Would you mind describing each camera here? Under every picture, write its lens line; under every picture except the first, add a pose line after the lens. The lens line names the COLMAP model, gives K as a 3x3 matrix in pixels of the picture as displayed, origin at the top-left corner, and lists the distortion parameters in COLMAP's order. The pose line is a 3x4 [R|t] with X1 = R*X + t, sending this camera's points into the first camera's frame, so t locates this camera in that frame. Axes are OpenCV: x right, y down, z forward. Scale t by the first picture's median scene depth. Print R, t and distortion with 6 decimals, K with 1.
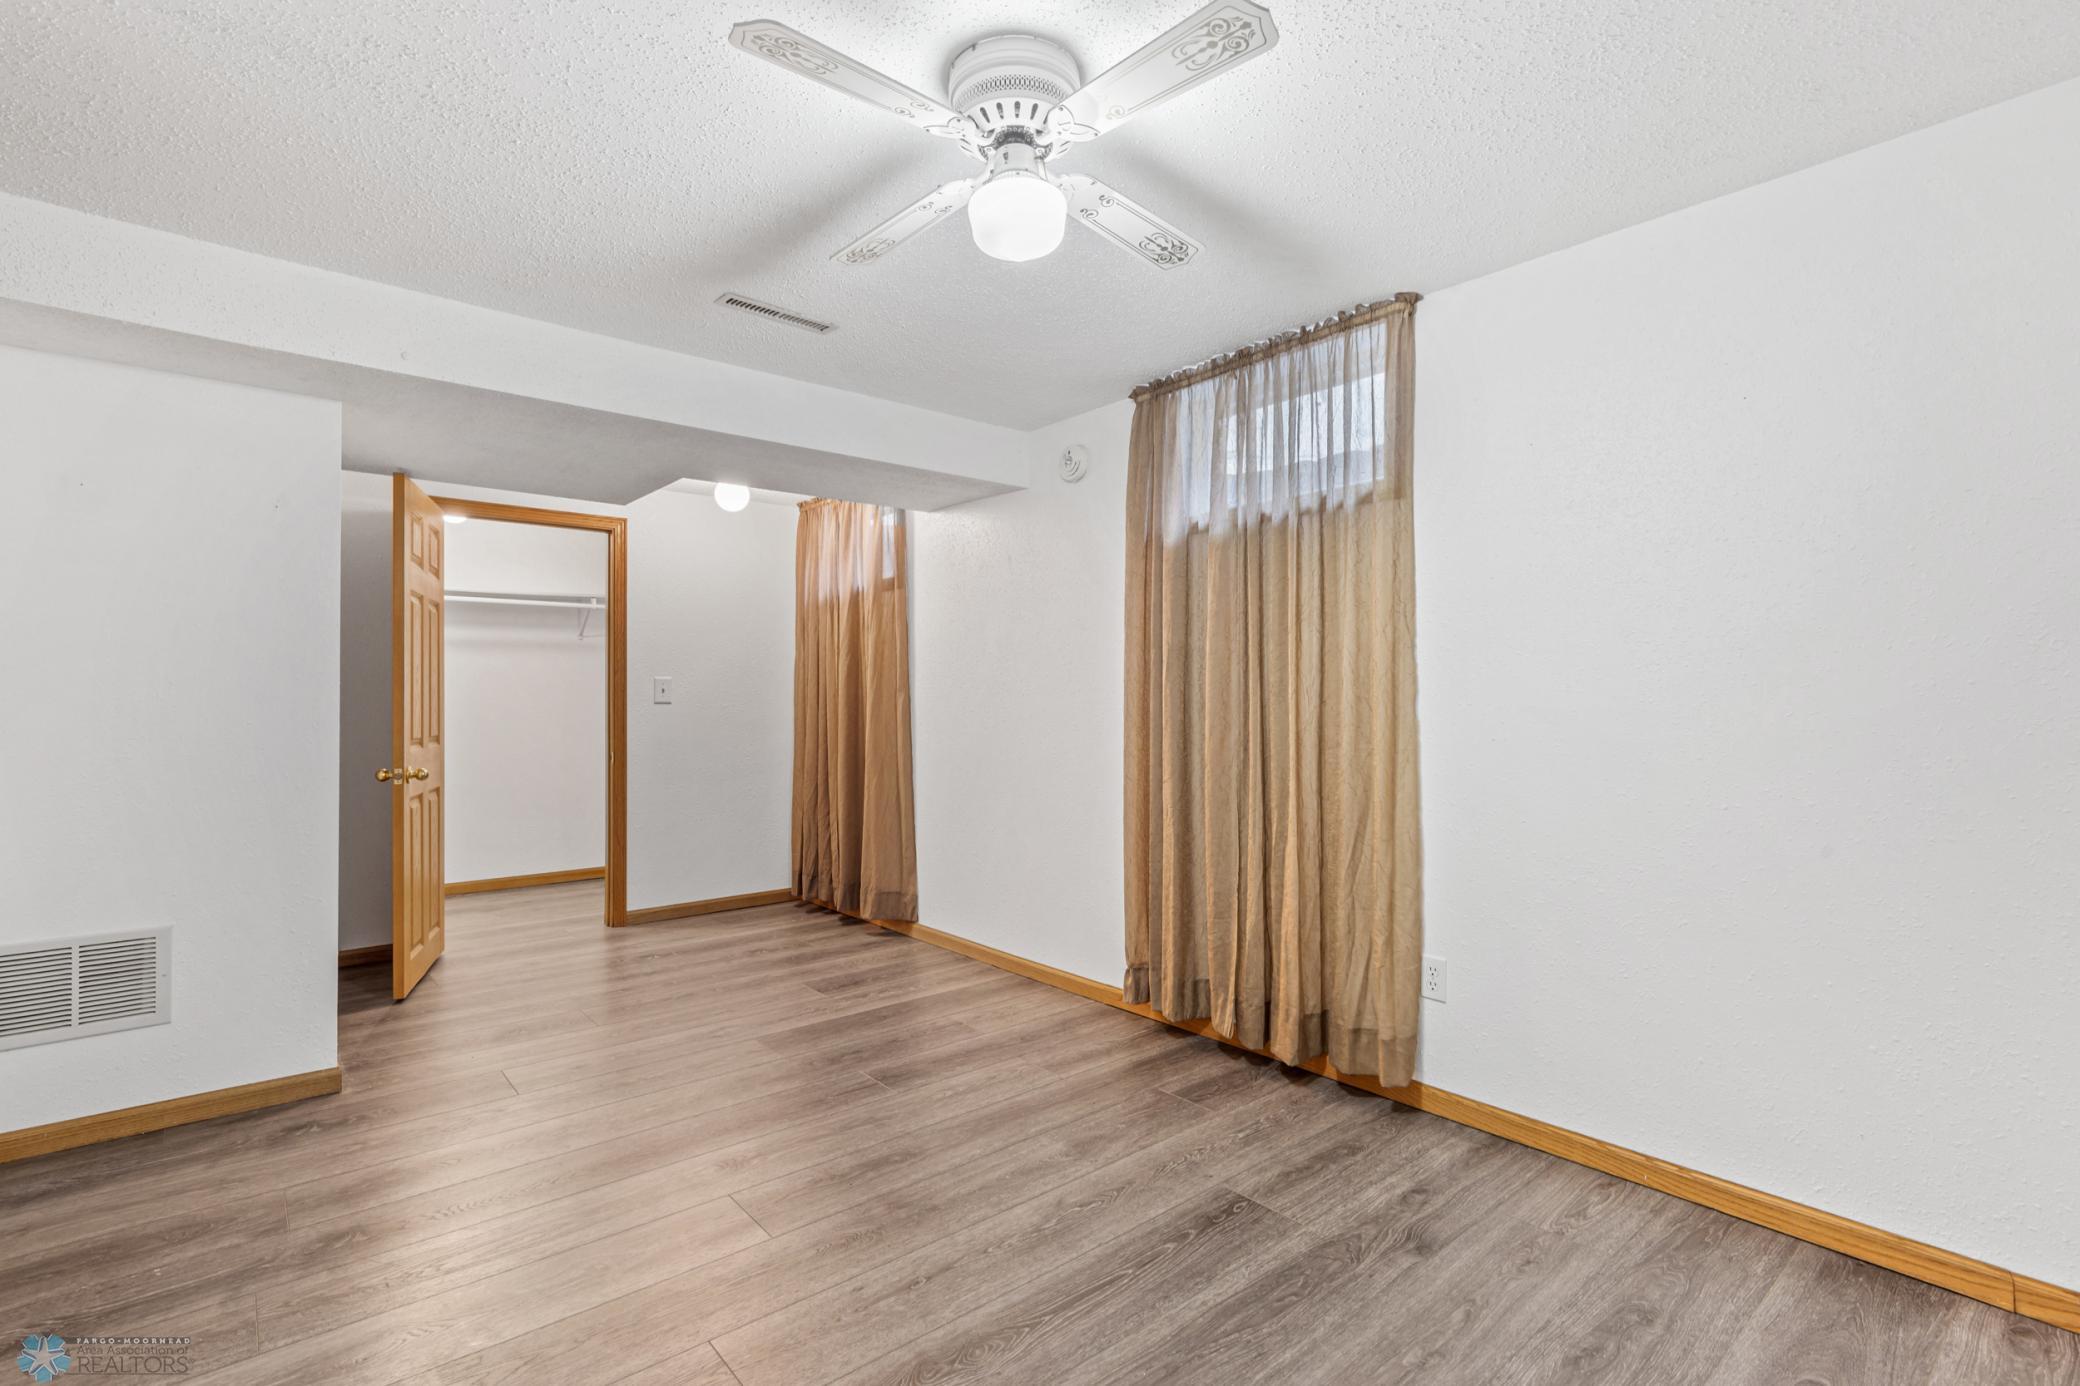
lens RADIAL K [[945.4, 0, 1037.1], [0, 945.4, 694.8], [0, 0, 1]] dist [0.002273, 0.000008]
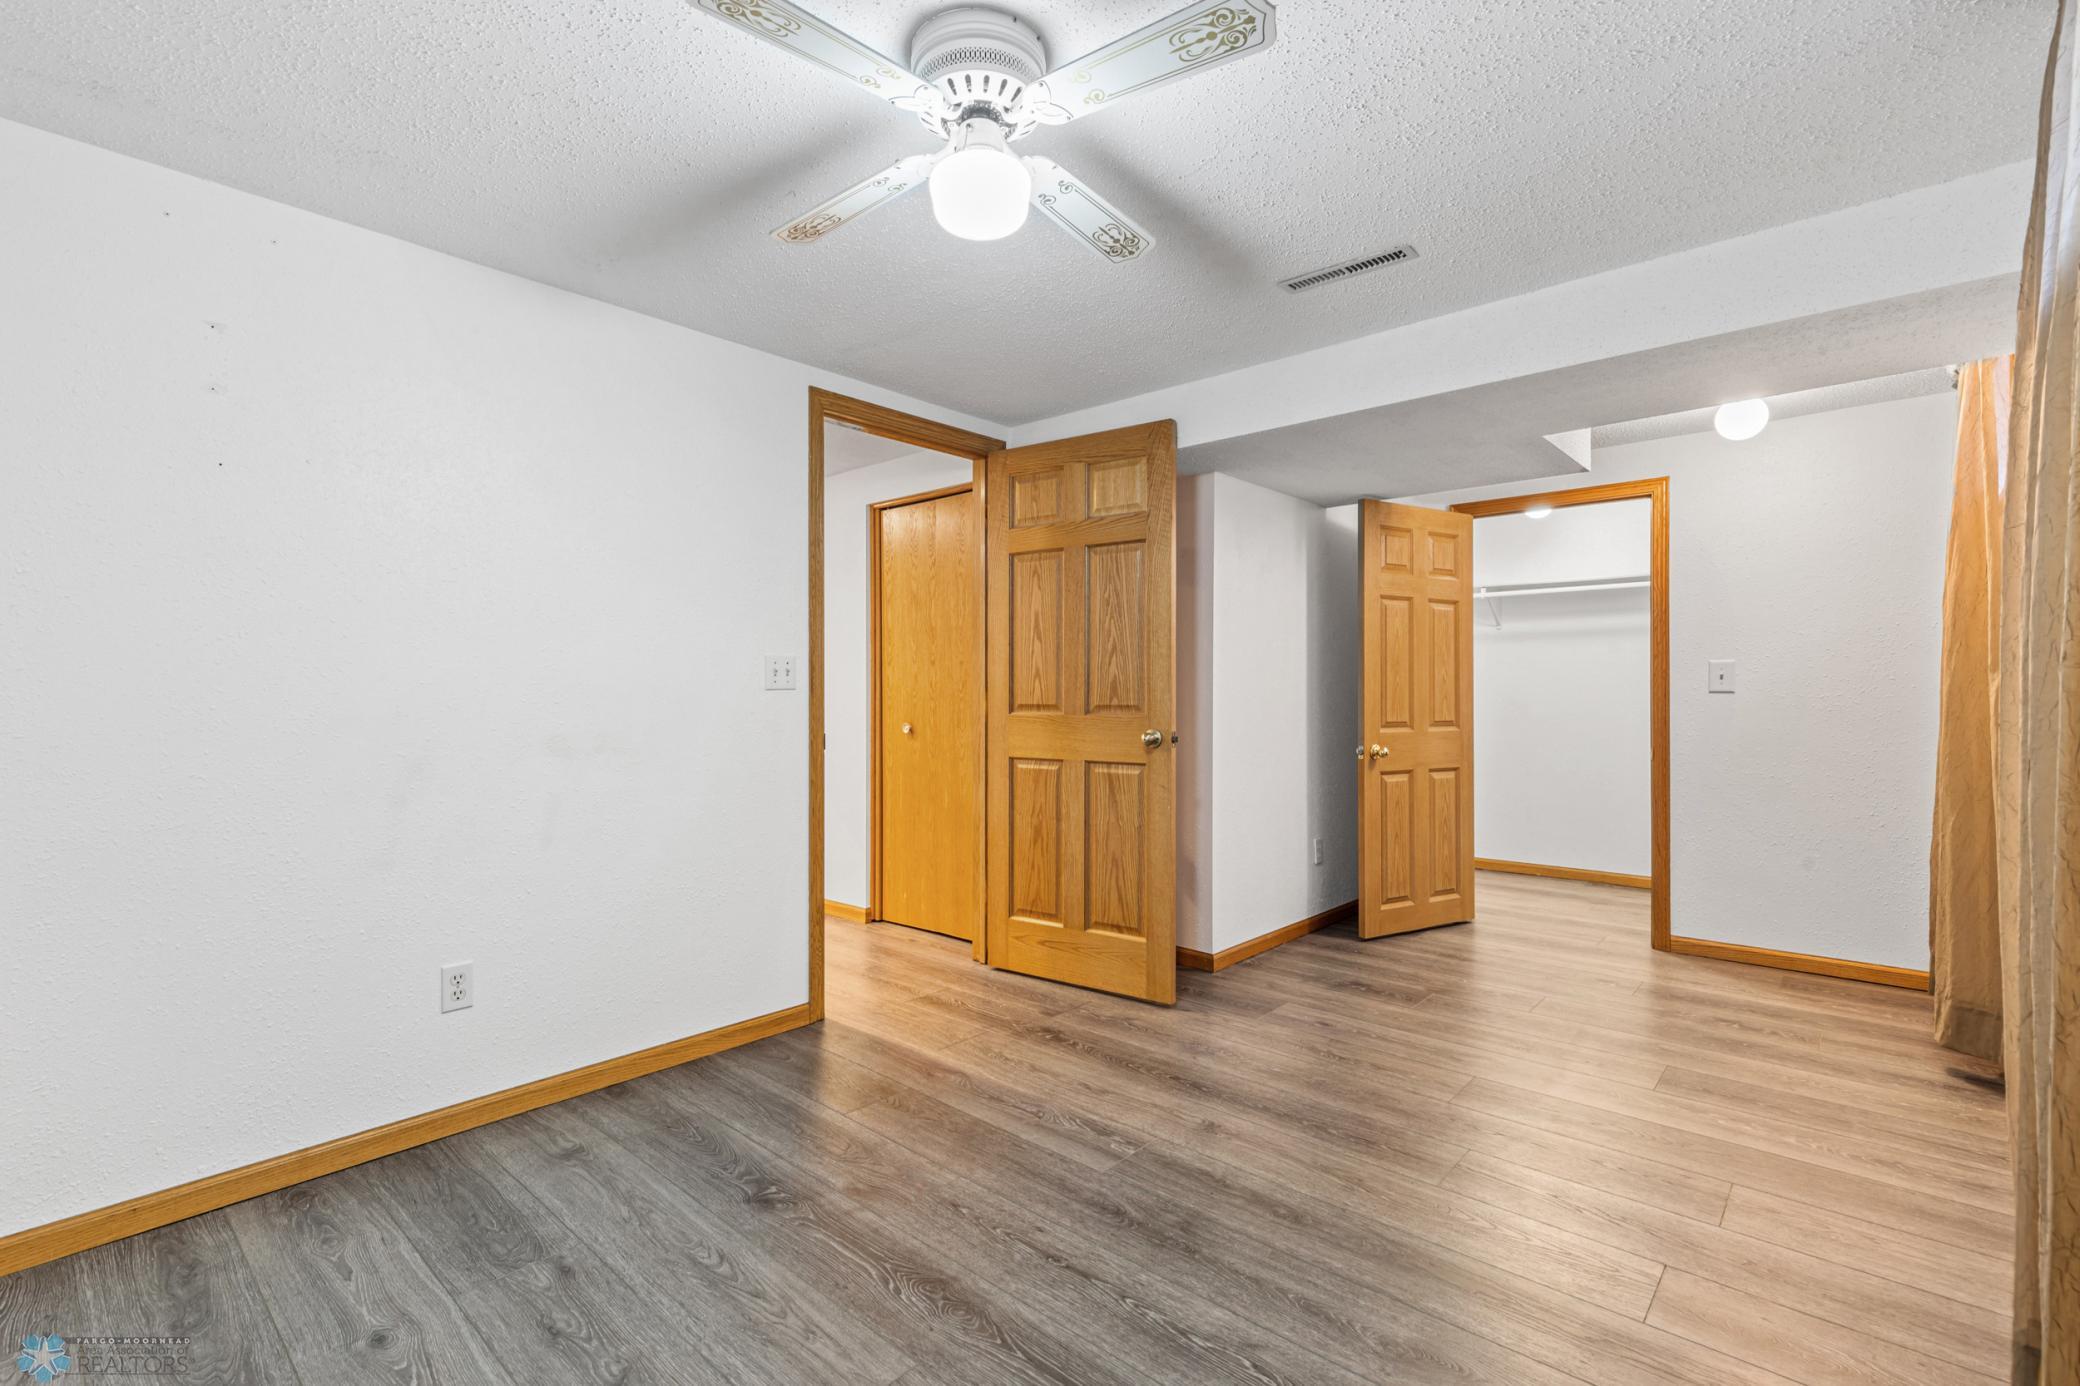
lens RADIAL K [[906.3, 0, 1040.0], [0, 906.3, 698.1], [0, 0, 1]] dist [0.007687, -0.000100]
pose [[0.142527, 0.003165, -0.989786, 0.348367], [-0.002306, 0.999993, 0.002866, 0.013761], [0.989788, 0.001874, 0.142534, 0.363426]]
